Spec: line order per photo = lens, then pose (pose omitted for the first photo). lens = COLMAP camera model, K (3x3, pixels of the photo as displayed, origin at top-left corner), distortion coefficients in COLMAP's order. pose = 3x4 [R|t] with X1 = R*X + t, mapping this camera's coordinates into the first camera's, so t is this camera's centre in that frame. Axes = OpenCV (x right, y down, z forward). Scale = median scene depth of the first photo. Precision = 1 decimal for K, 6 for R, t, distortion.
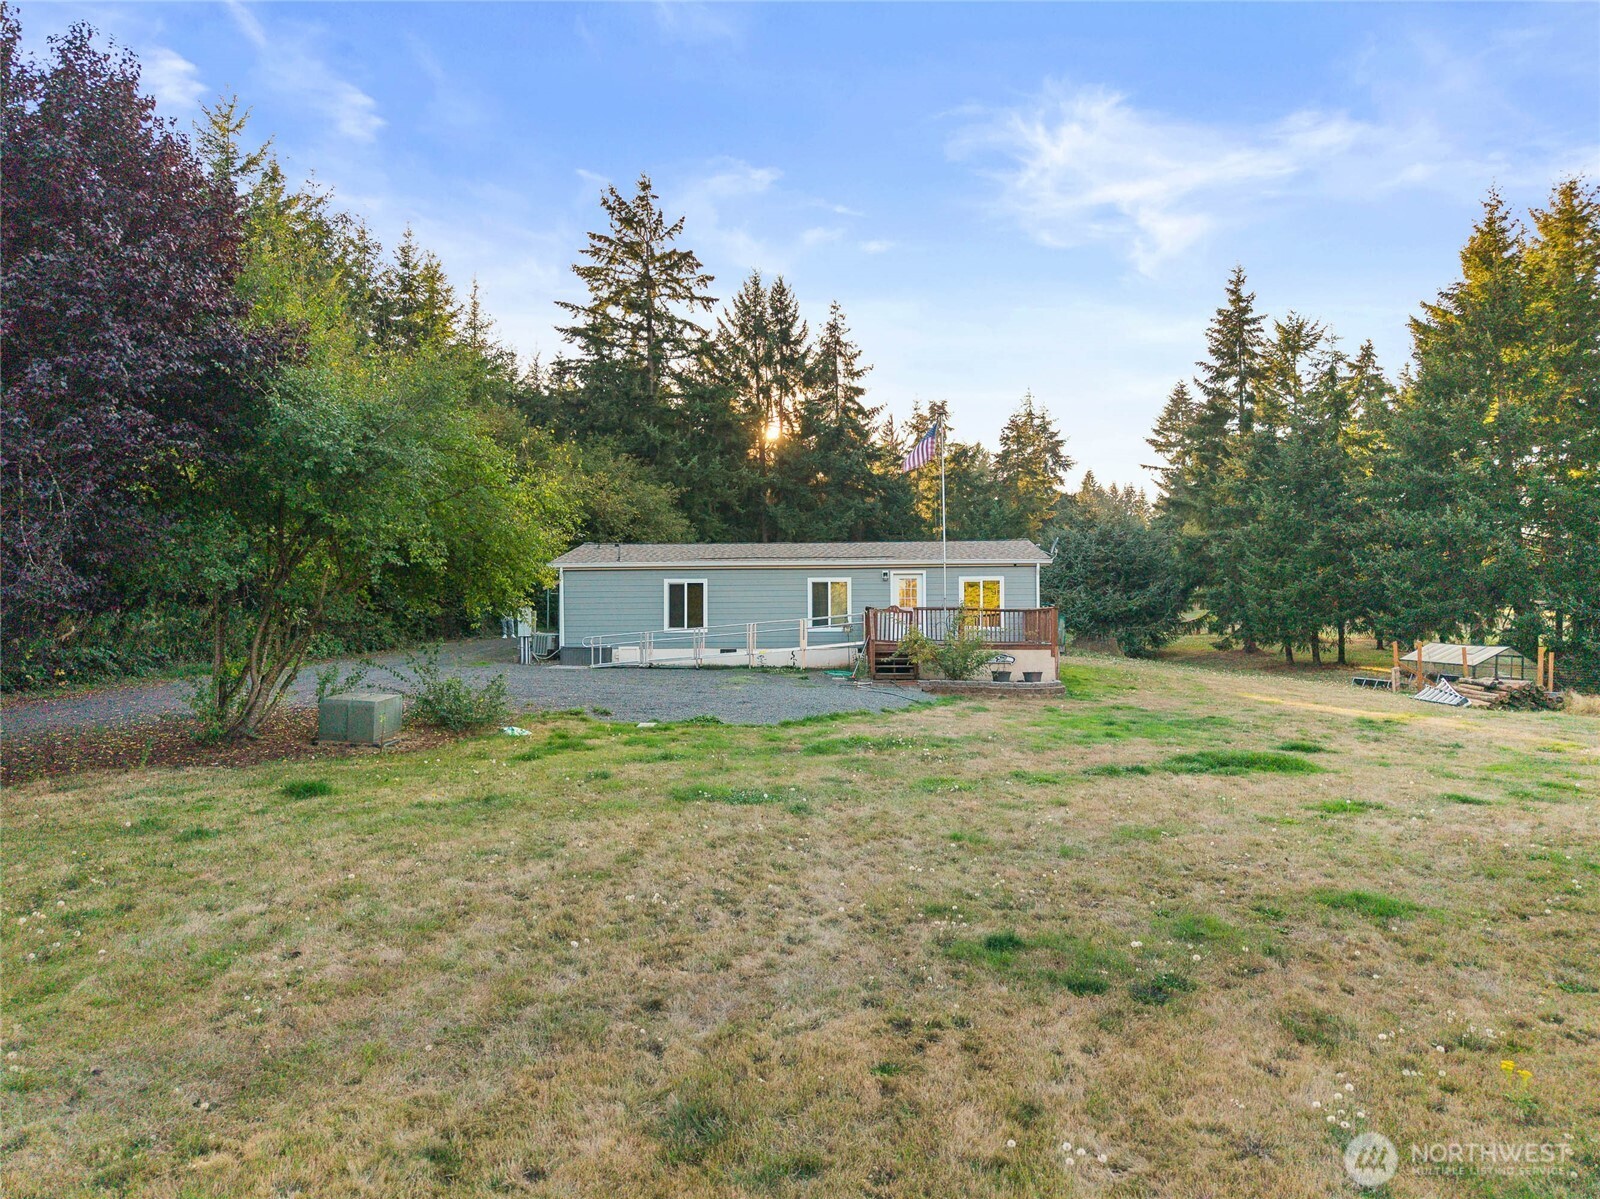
lens RADIAL K [[1107.9, 0, 800.2], [0, 1107.9, 600.3], [0, 0, 1]] dist [0.032954, -0.045928]
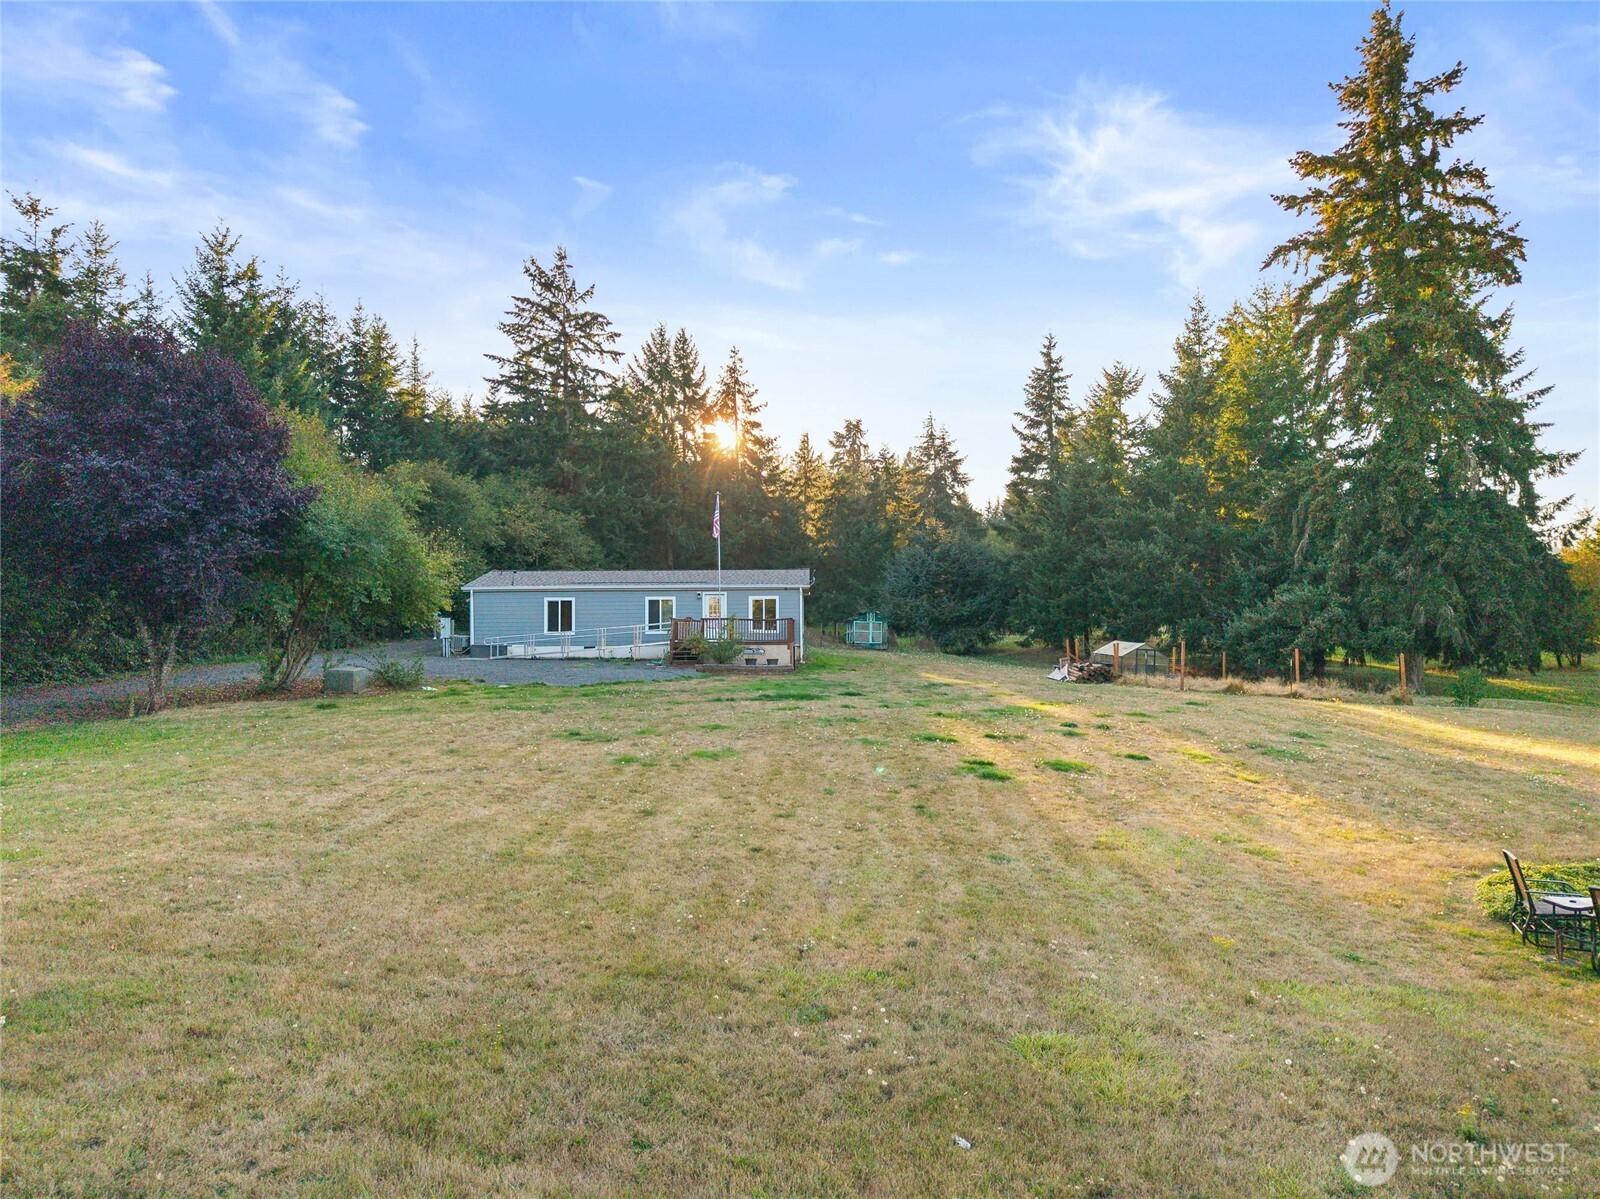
lens RADIAL K [[1107.9, 0, 802.7], [0, 1107.9, 598.9], [0, 0, 1]] dist [0.032954, -0.045928]
pose [[0.998900, -0.001203, 0.046884, 0.065829], [0.001348, 0.999994, -0.003070, -0.005858], [-0.046880, 0.003129, 0.998896, -0.207602]]
